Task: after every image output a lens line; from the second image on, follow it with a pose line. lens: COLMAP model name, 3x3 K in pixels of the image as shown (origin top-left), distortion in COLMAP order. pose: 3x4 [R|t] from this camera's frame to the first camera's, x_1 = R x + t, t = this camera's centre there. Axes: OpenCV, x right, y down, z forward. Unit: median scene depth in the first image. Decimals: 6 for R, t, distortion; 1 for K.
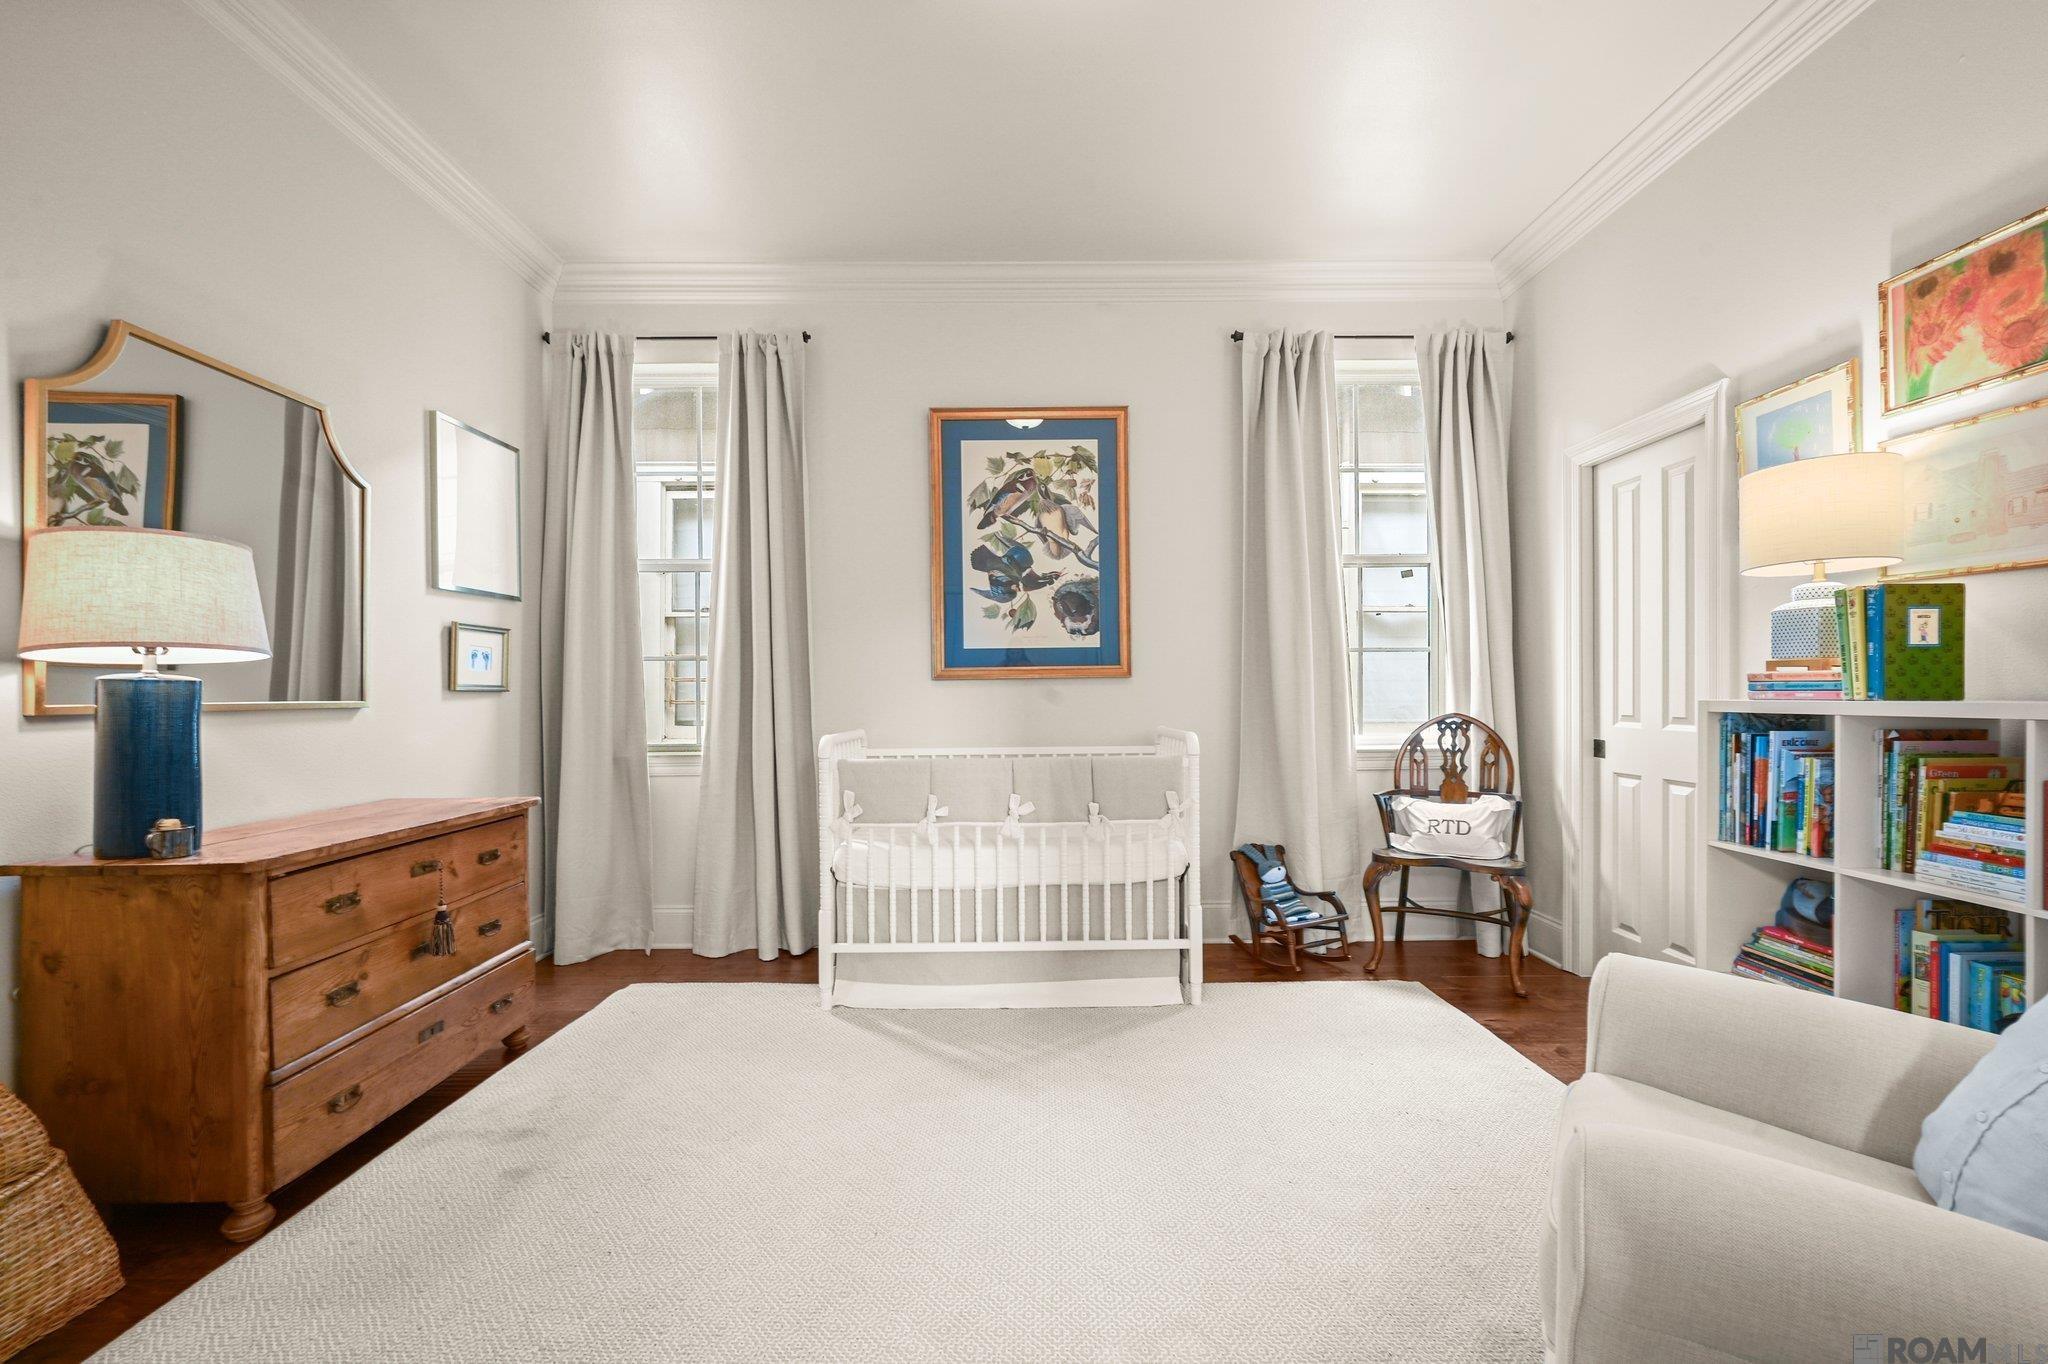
lens RADIAL K [[828.9, 0, 1030.7], [0, 828.9, 700.0], [0, 0, 1]] dist [-0.001277, 0.000349]
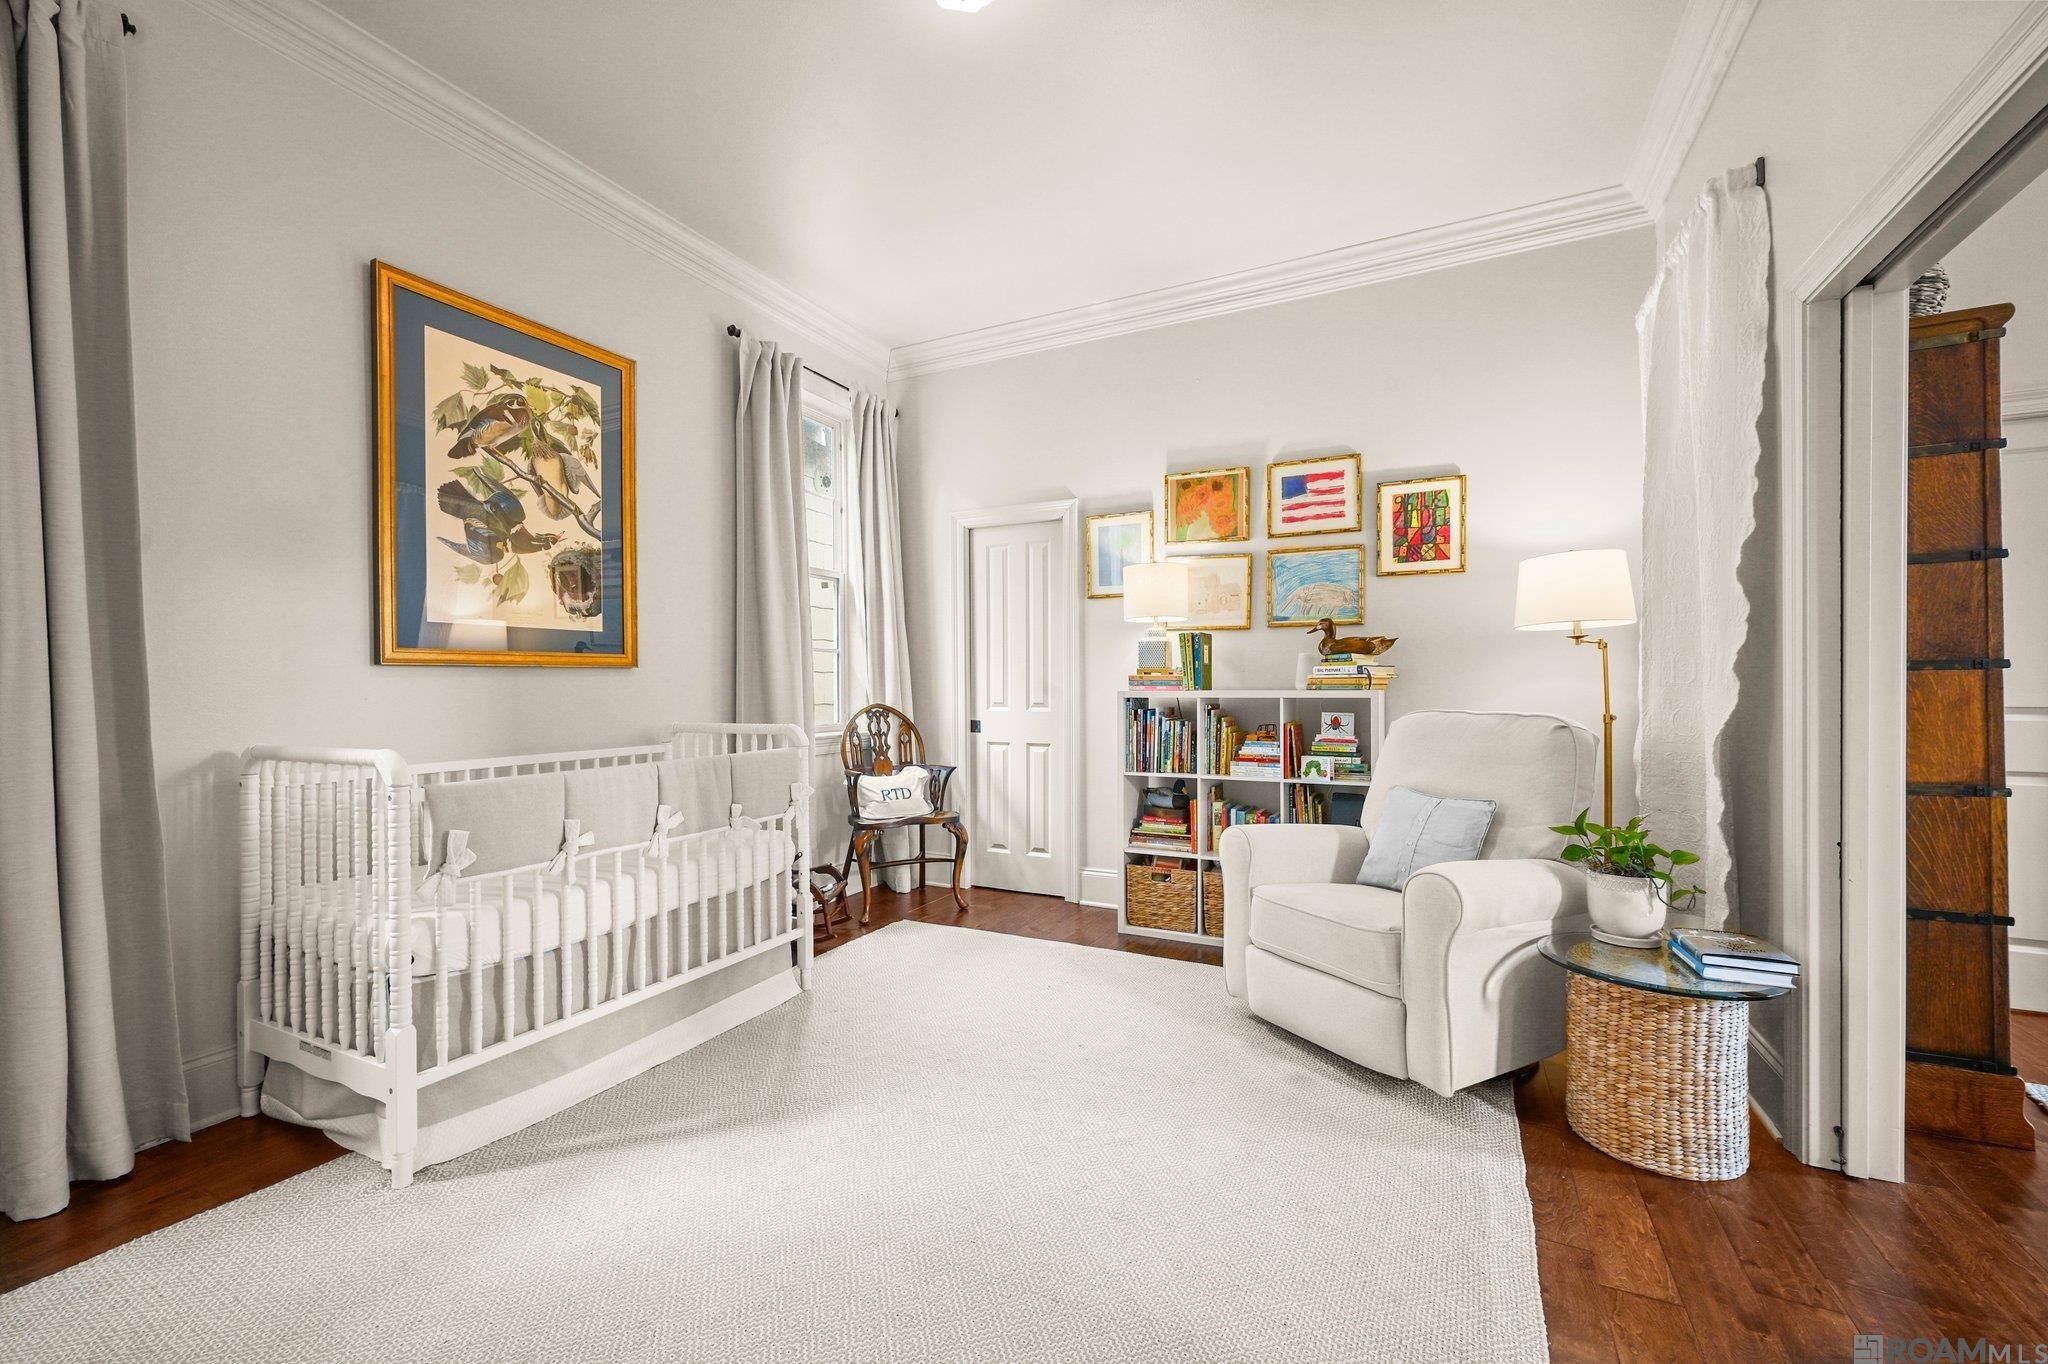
lens RADIAL K [[832.5, 0, 1013.9], [0, 832.5, 685.5], [0, 0, 1]] dist [0.000669, 0.000359]
pose [[0.460273, 0.005827, 0.887758, -0.507942], [0.007782, 0.999914, -0.010598, 0.003681], [-0.887743, 0.011787, 0.460188, 0.250060]]
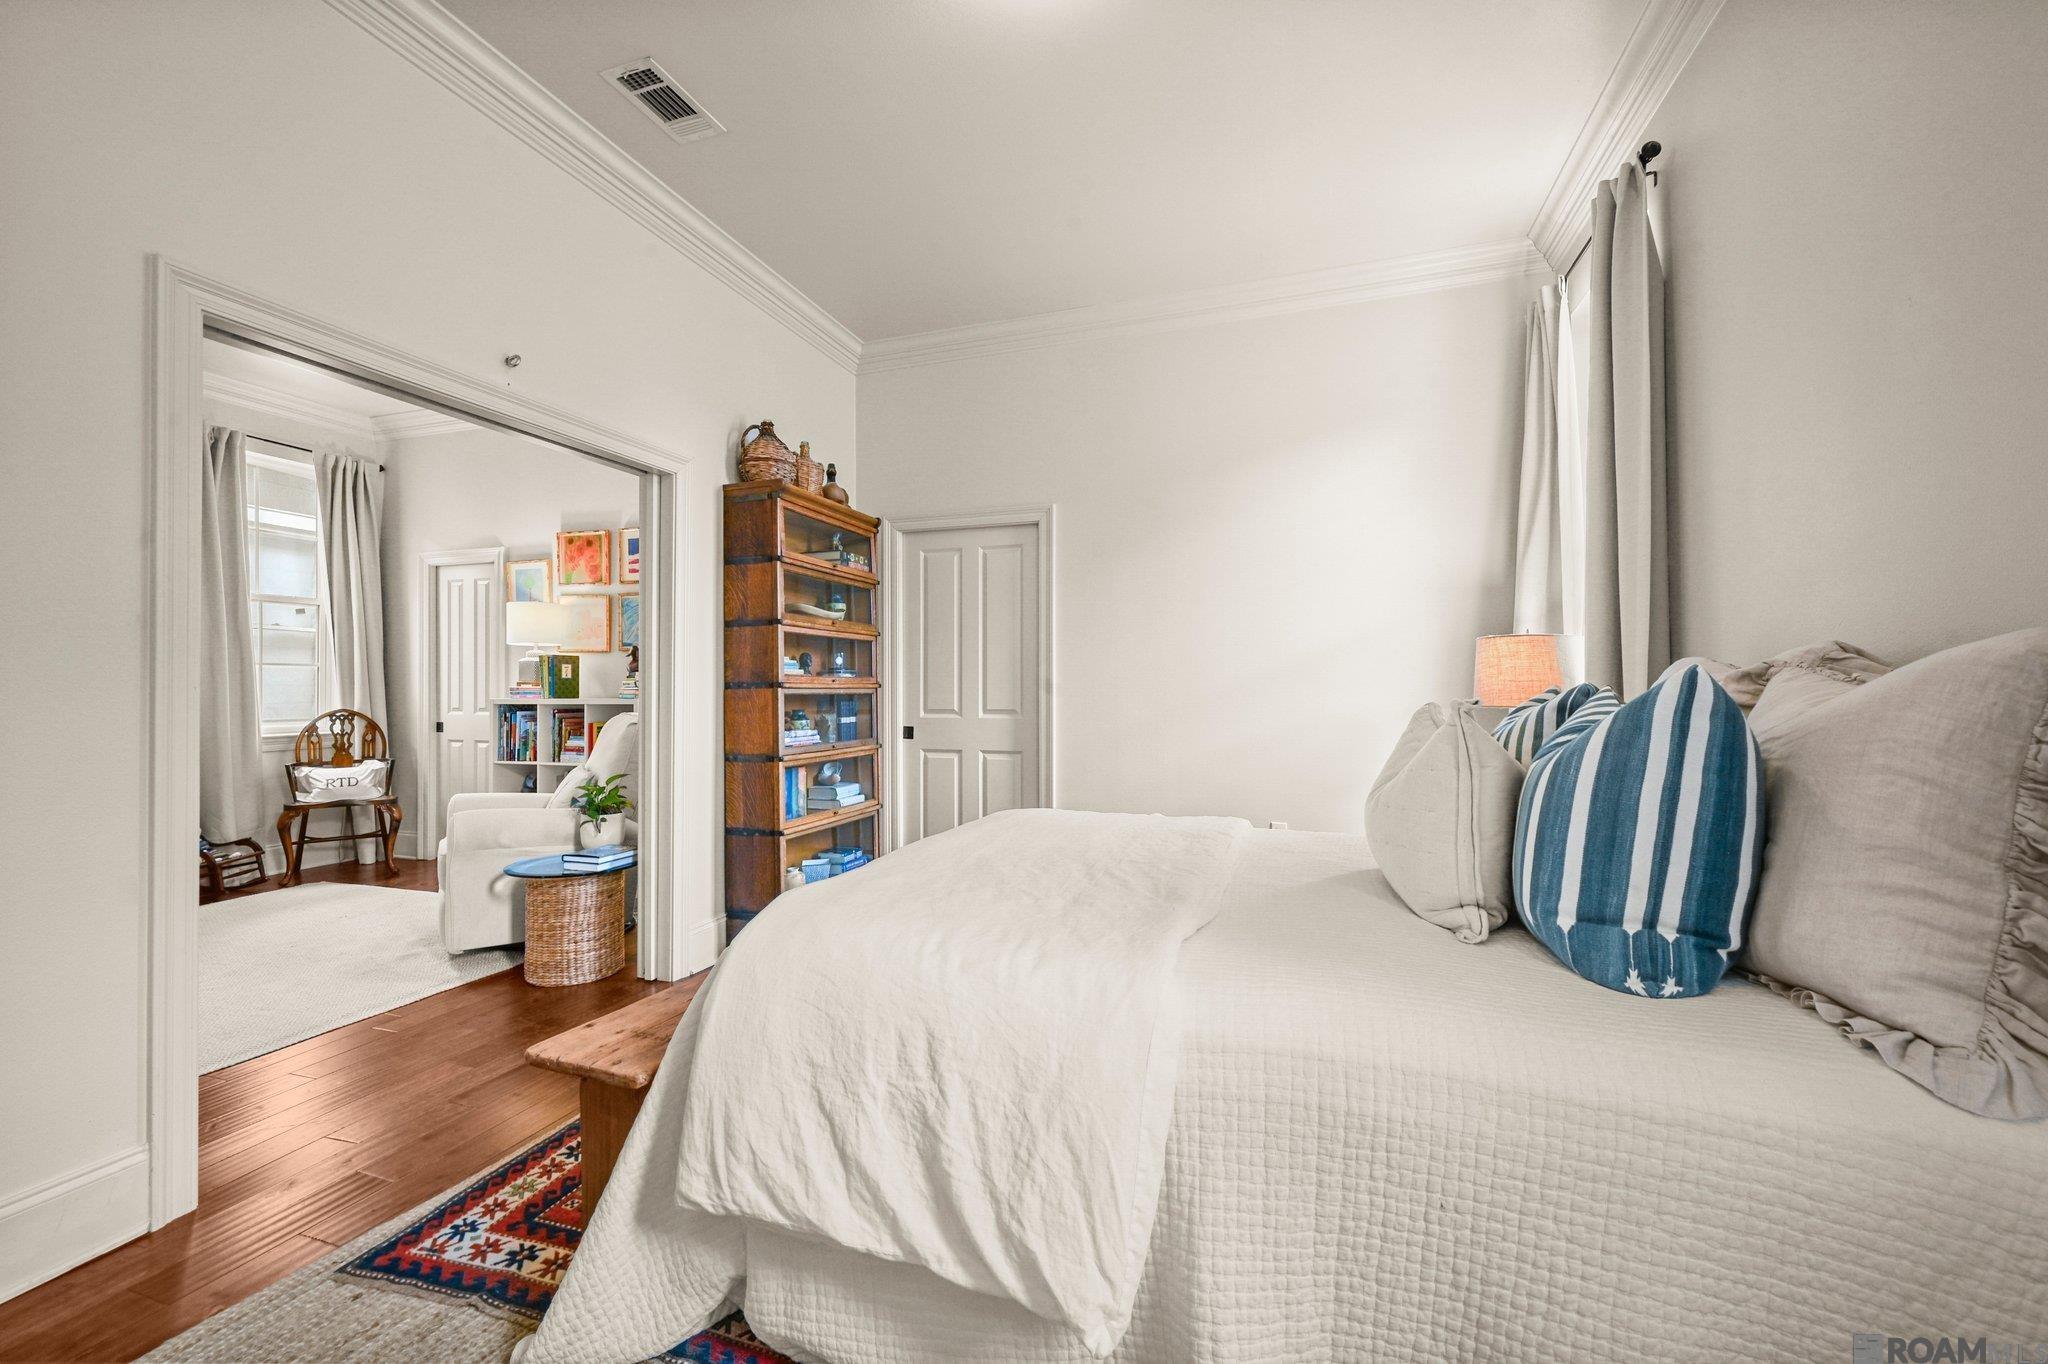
lens RADIAL K [[841.3, 0, 1035.3], [0, 841.3, 683.5], [0, 0, 1]] dist [-0.002097, 0.000241]
pose [[0.324893, 0.012941, 0.945662, -0.535912], [0.008341, 0.999828, -0.016548, 0.005158], [-0.945714, 0.013264, 0.324729, -0.703348]]
